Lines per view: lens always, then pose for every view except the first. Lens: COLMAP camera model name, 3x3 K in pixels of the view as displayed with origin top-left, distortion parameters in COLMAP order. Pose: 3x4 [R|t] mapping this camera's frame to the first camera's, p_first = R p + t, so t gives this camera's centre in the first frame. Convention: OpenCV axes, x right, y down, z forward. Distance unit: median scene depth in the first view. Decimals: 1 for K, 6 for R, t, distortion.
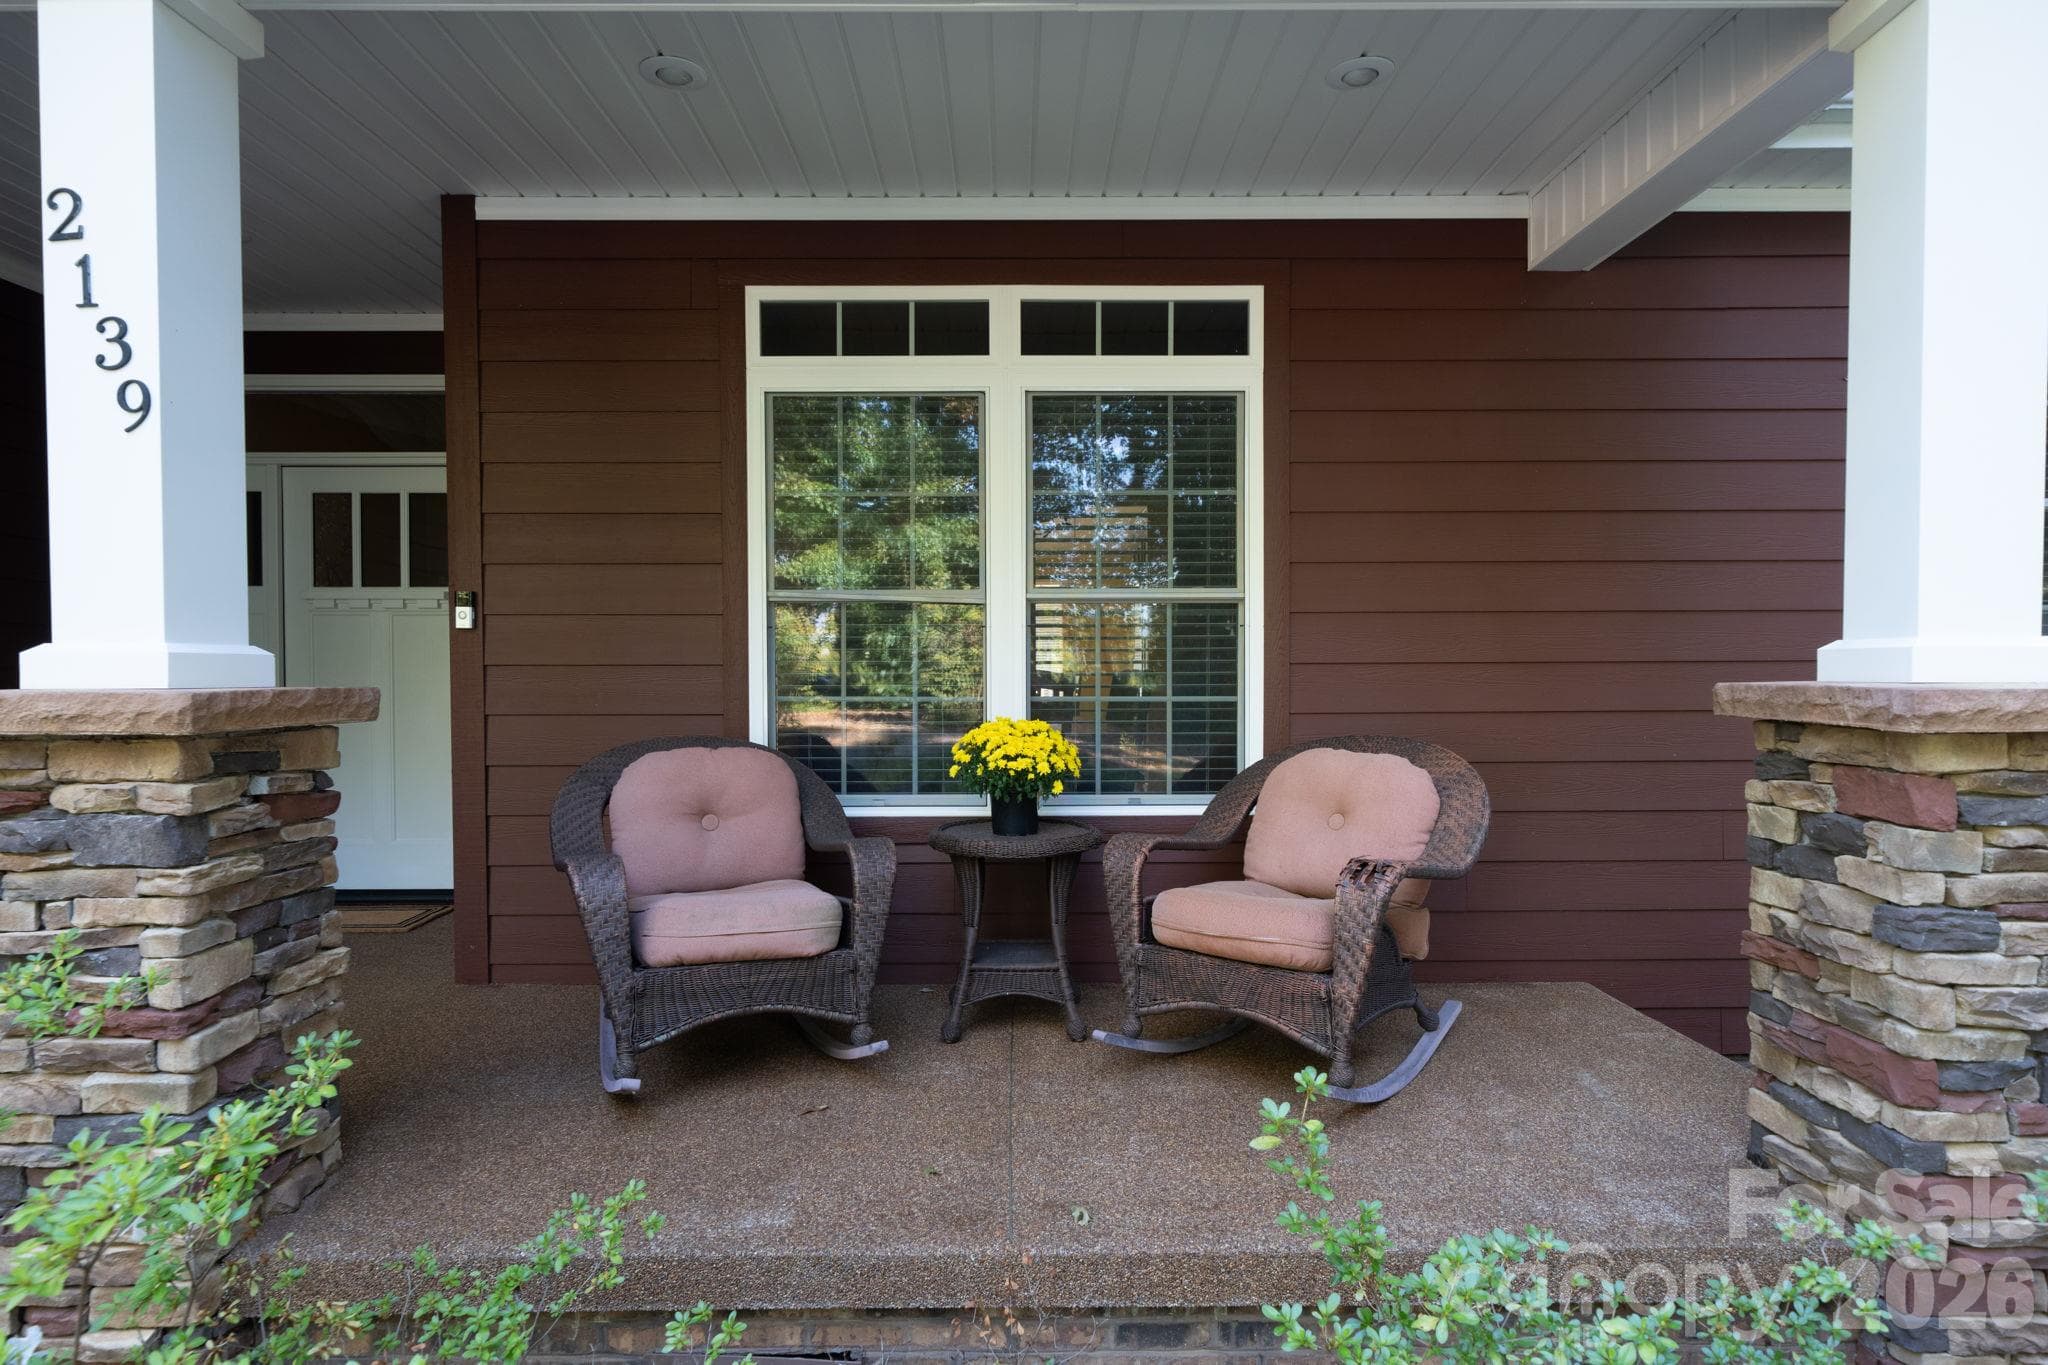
lens RADIAL K [[1127.8, 0, 1037.4], [0, 1127.8, 690.8], [0, 0, 1]] dist [-0.005879, -0.001579]
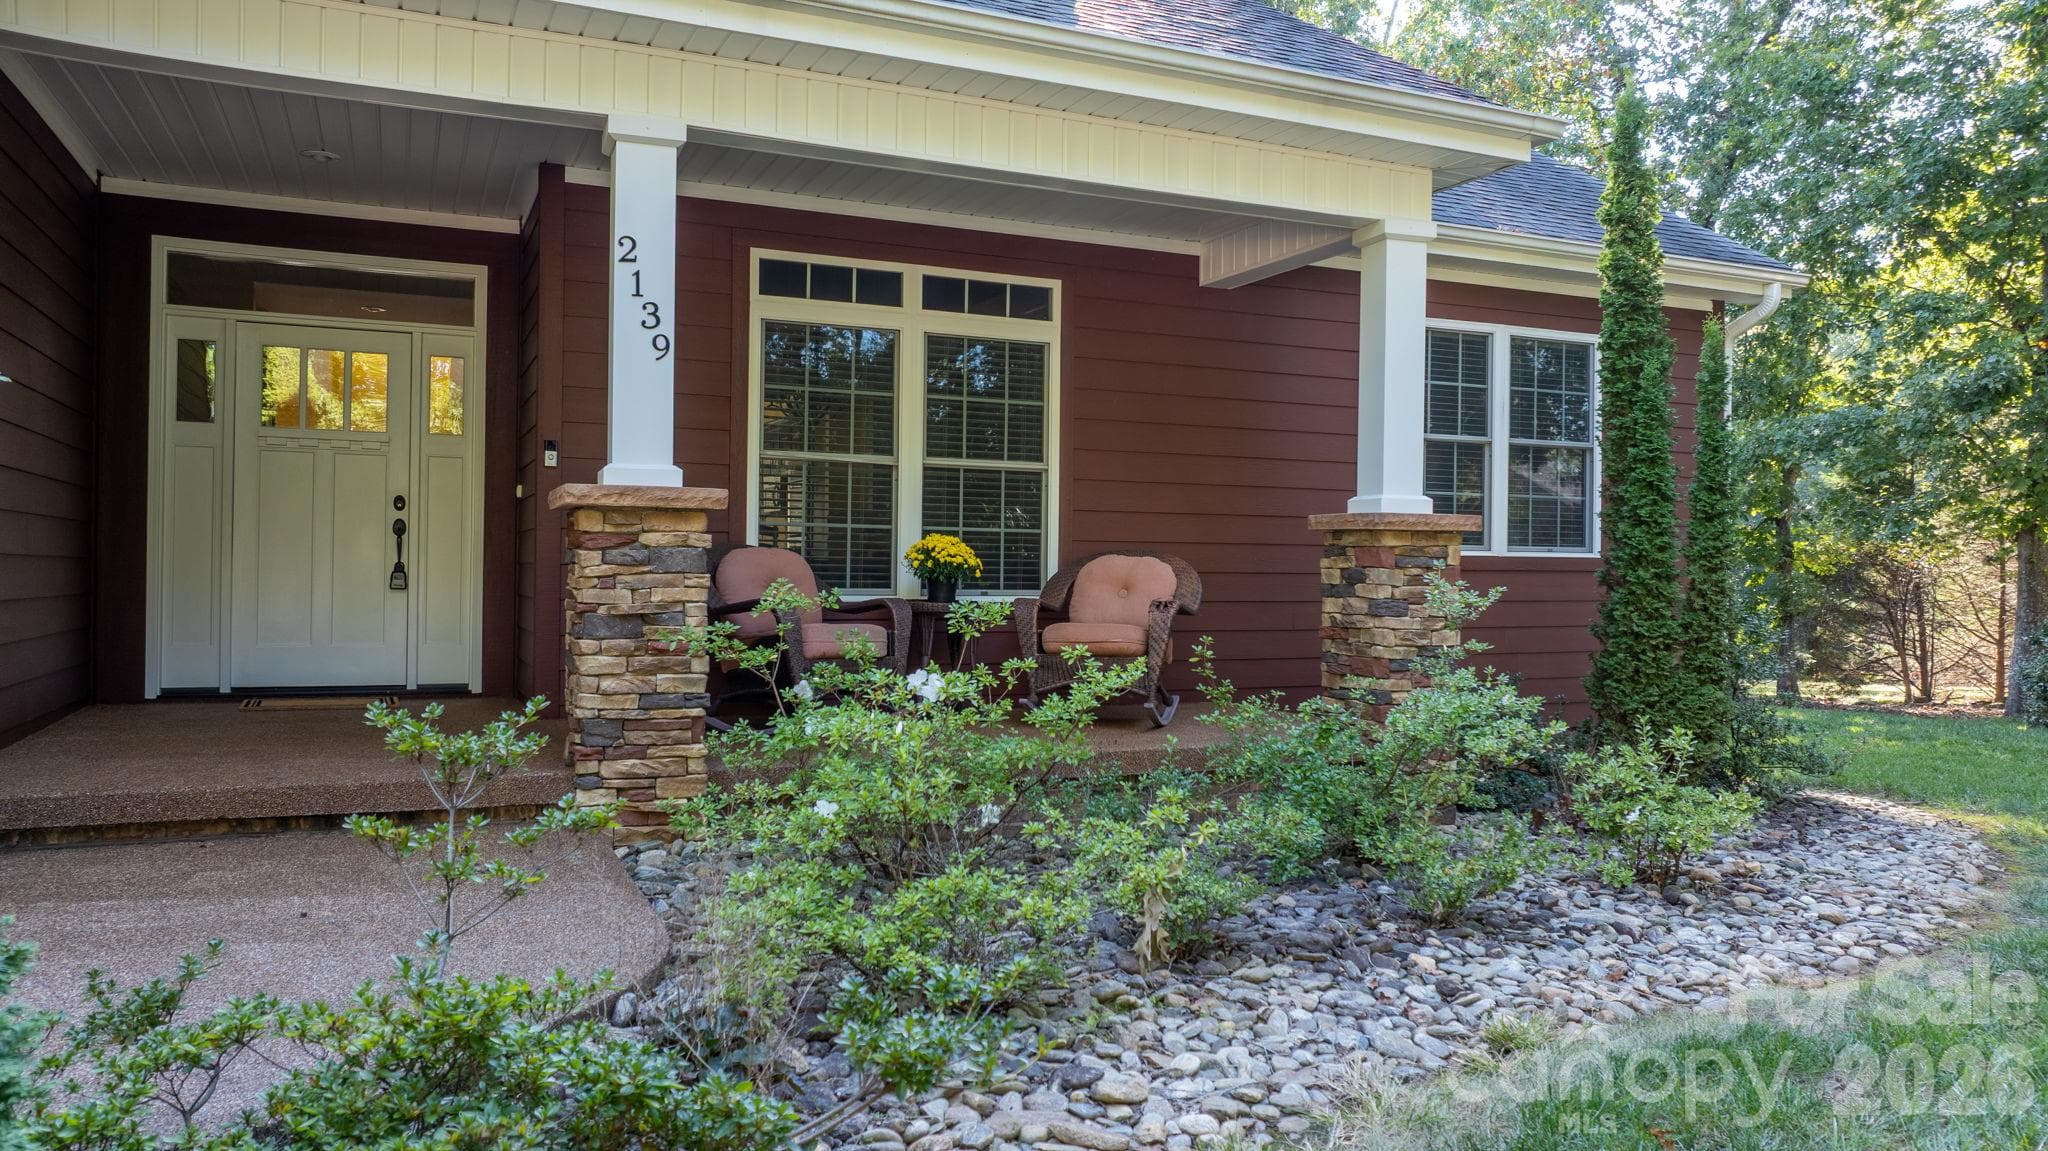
lens RADIAL K [[1444.7, 0, 1026.5], [0, 1444.7, 573.0], [0, 0, 1]] dist [-0.019604, 0.022360]
pose [[0.914583, 0.014569, 0.404136, -1.079931], [-0.007997, 0.999807, -0.017945, 0.166123], [-0.404319, 0.013180, 0.914523, -1.408272]]
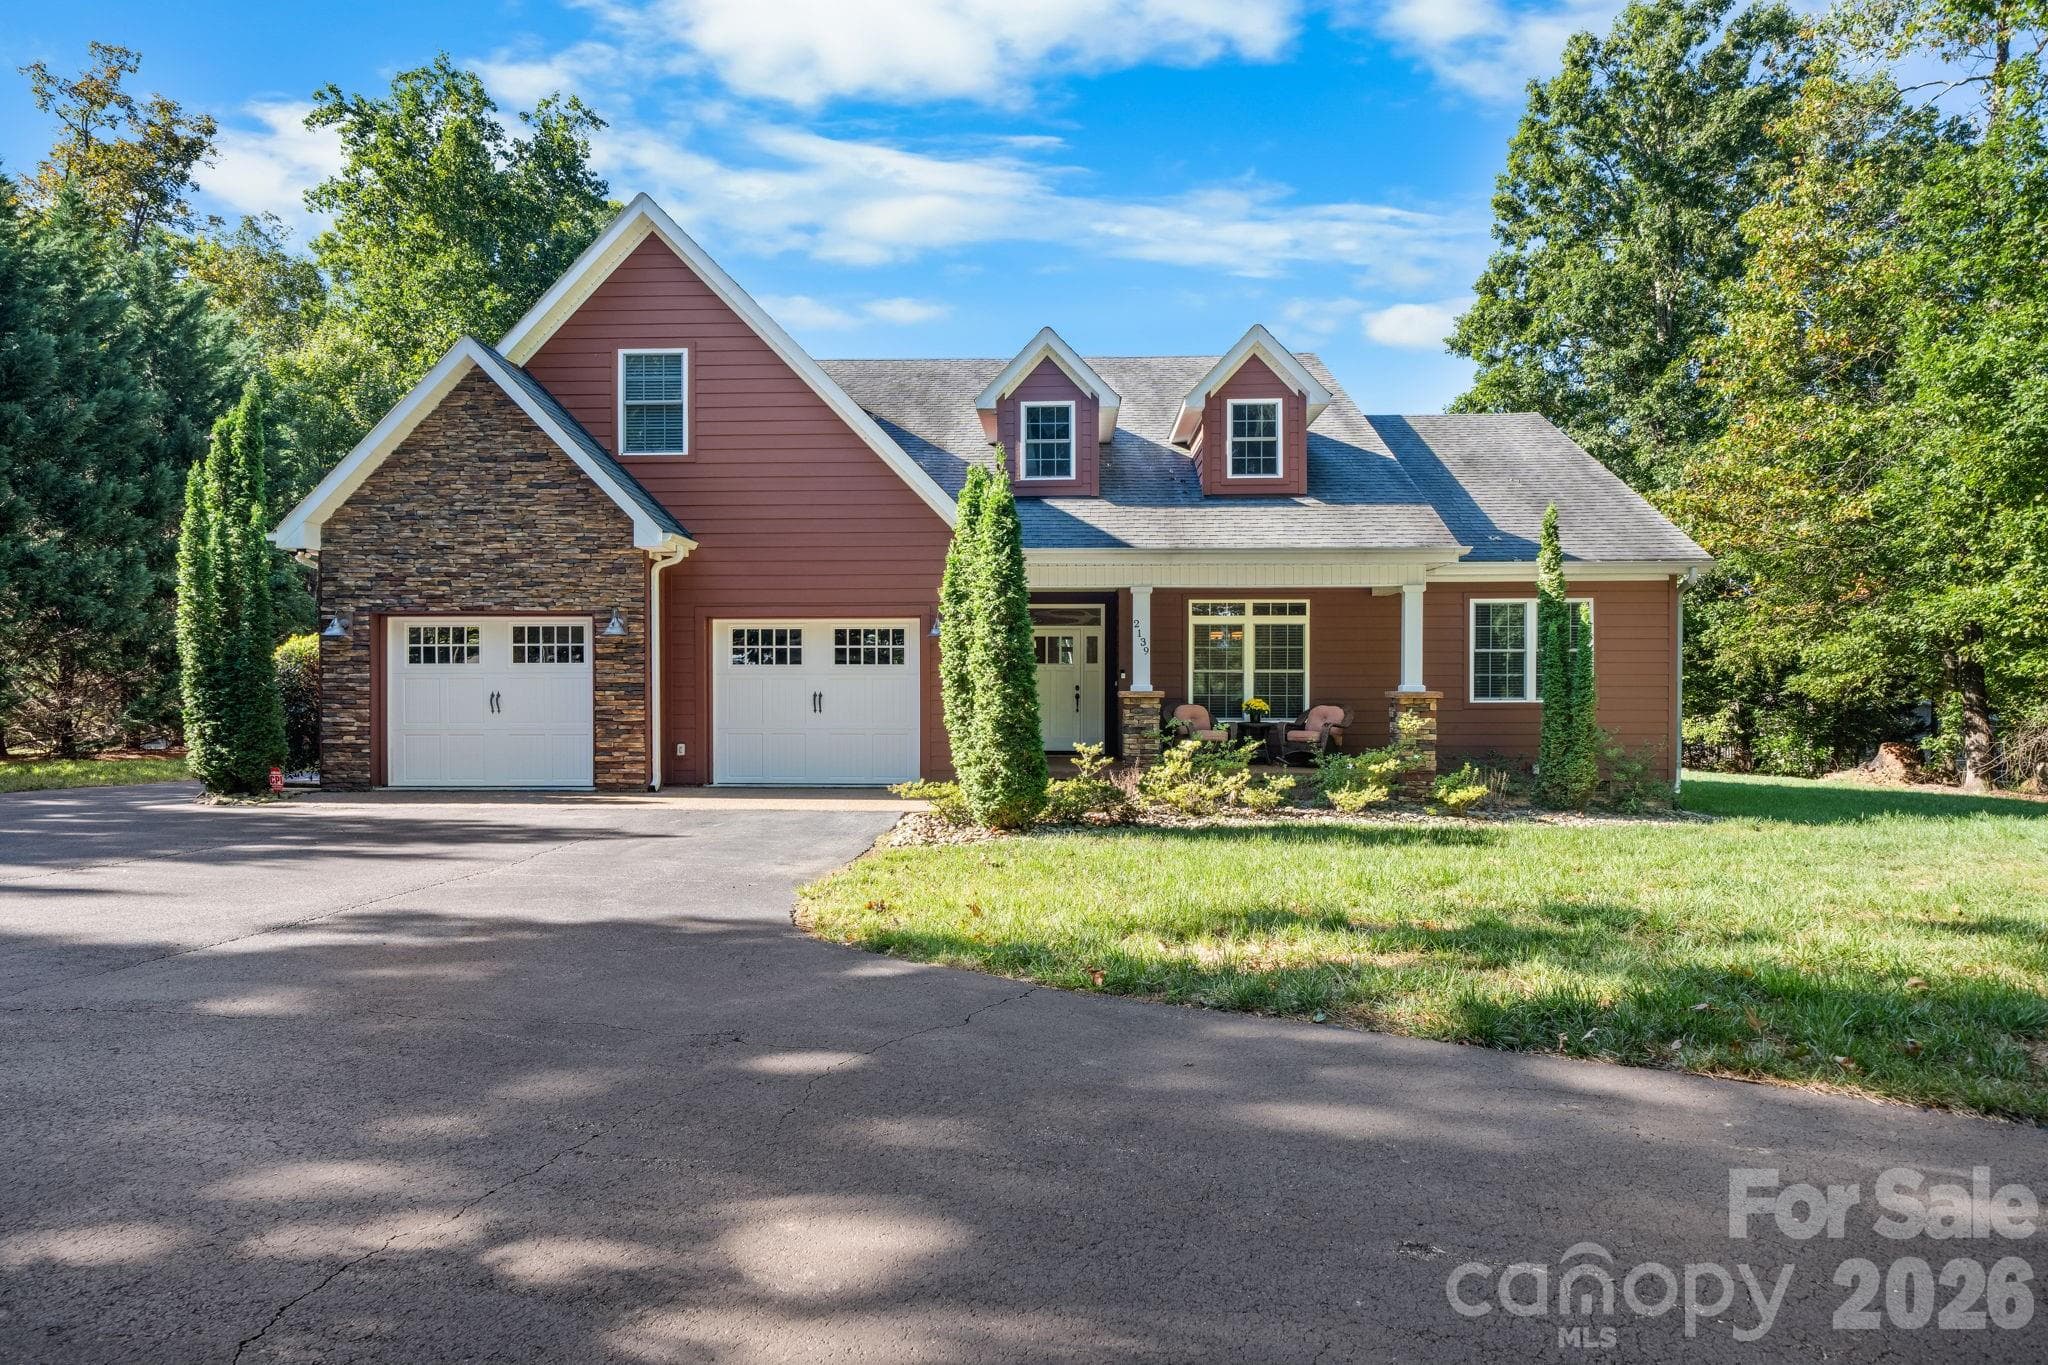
lens RADIAL K [[1127.8, 0, 1033.7], [0, 1127.8, 698.8], [0, 0, 1]] dist [-0.005879, -0.001579]
pose [[0.999584, 0.008878, -0.027436, -1.141177], [-0.009147, 0.999911, -0.009691, 0.108116], [0.027347, 0.009938, 0.999577, -5.191992]]
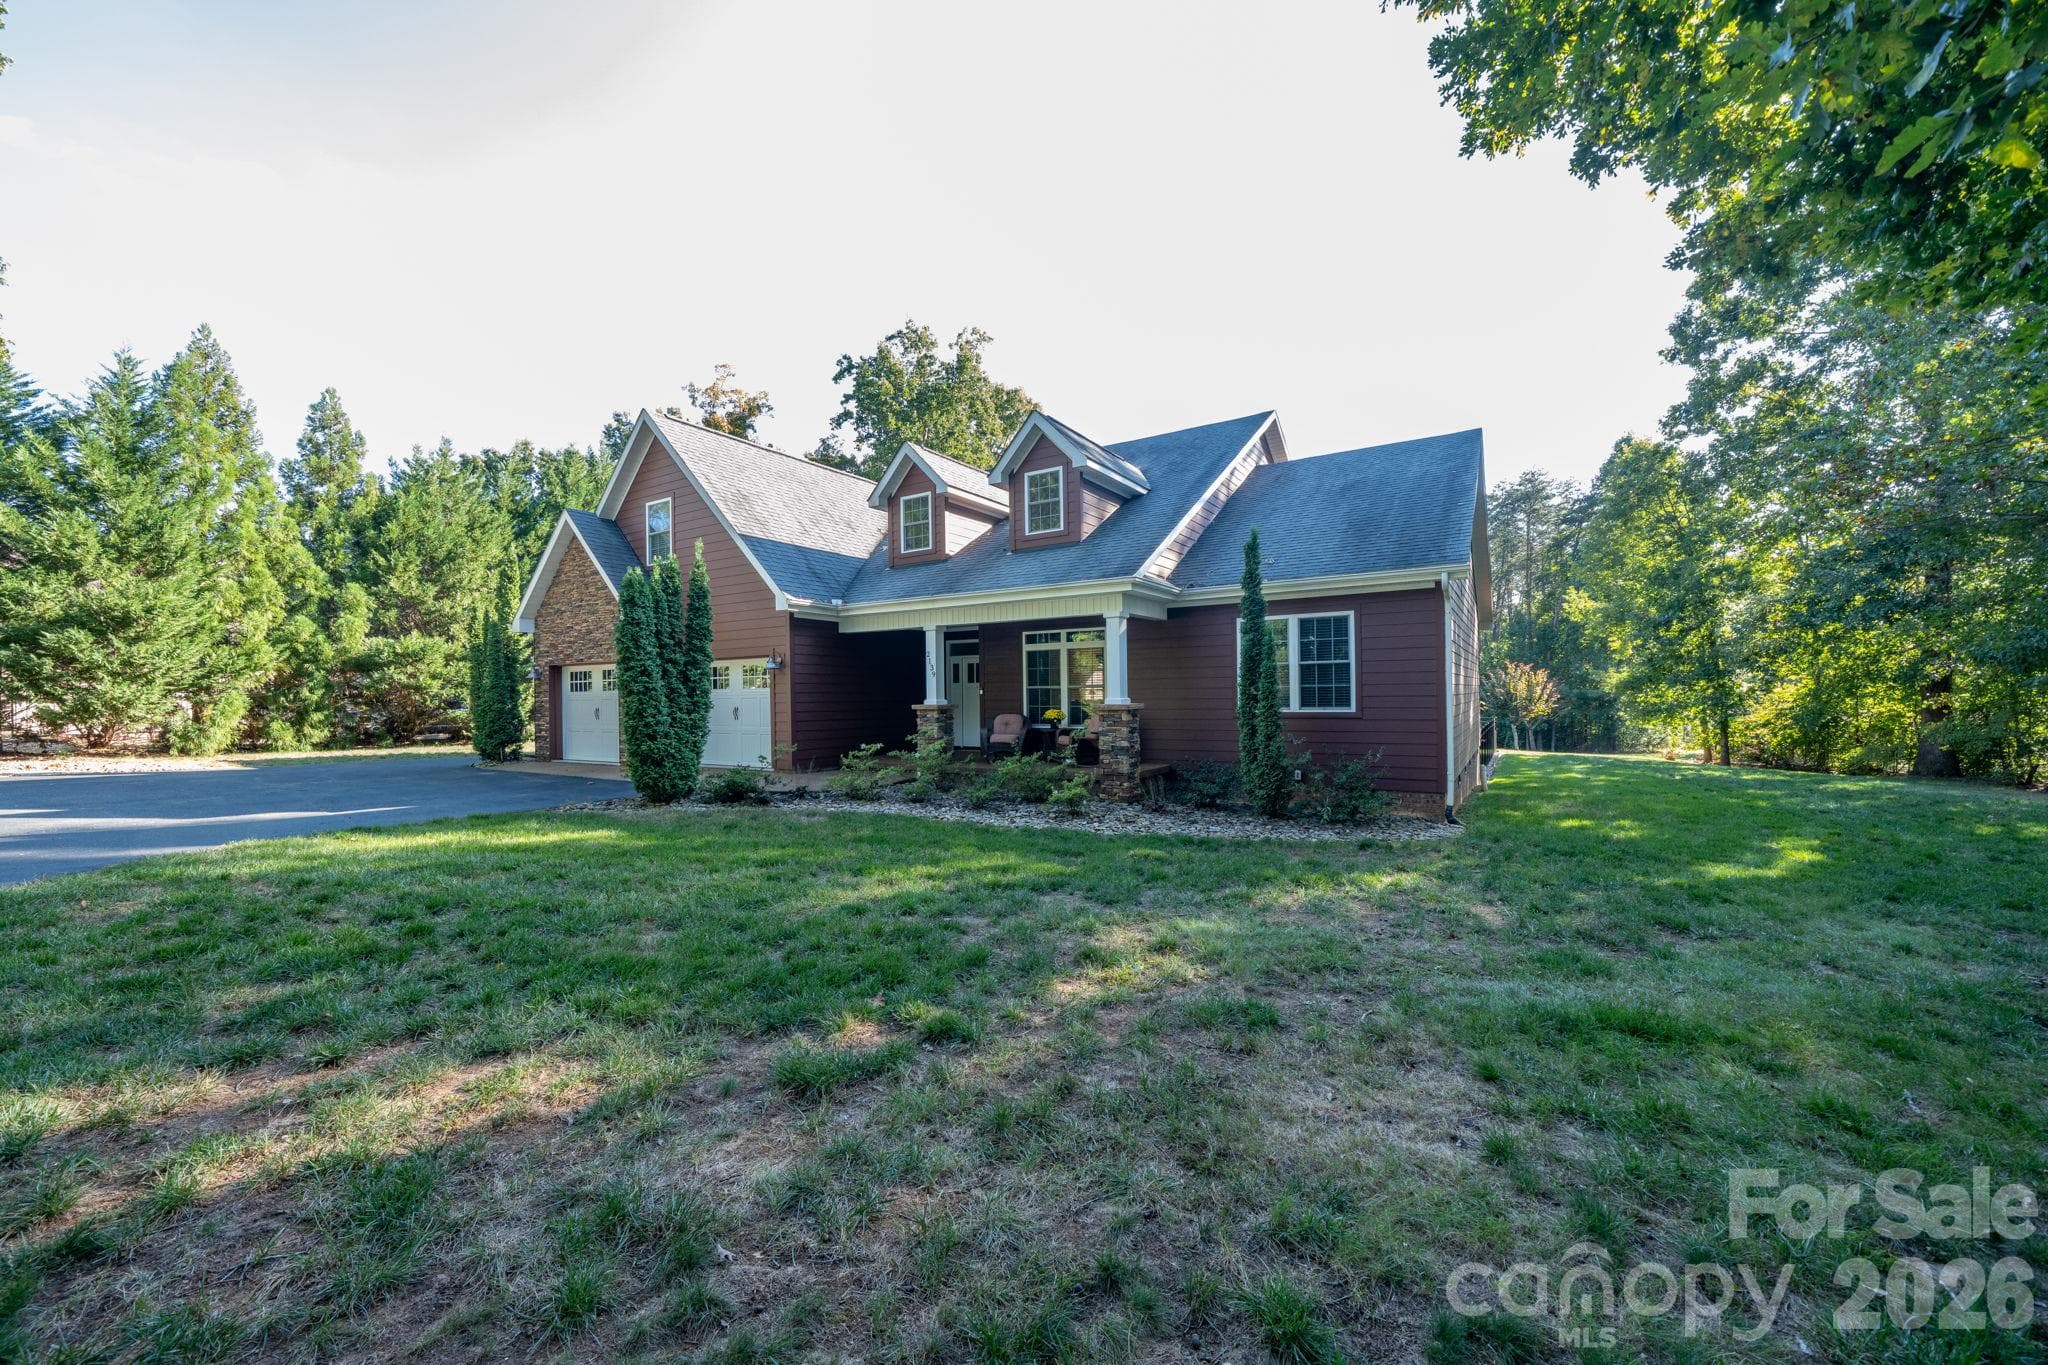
lens RADIAL K [[794.3, 0, 1038.0], [0, 794.3, 694.7], [0, 0, 1]] dist [-0.000120, -0.000020]
pose [[0.845504, -0.004143, -0.533953, 2.925767], [-0.006487, 0.999816, -0.018030, 0.028245], [0.533930, 0.018708, 0.845322, -3.487346]]
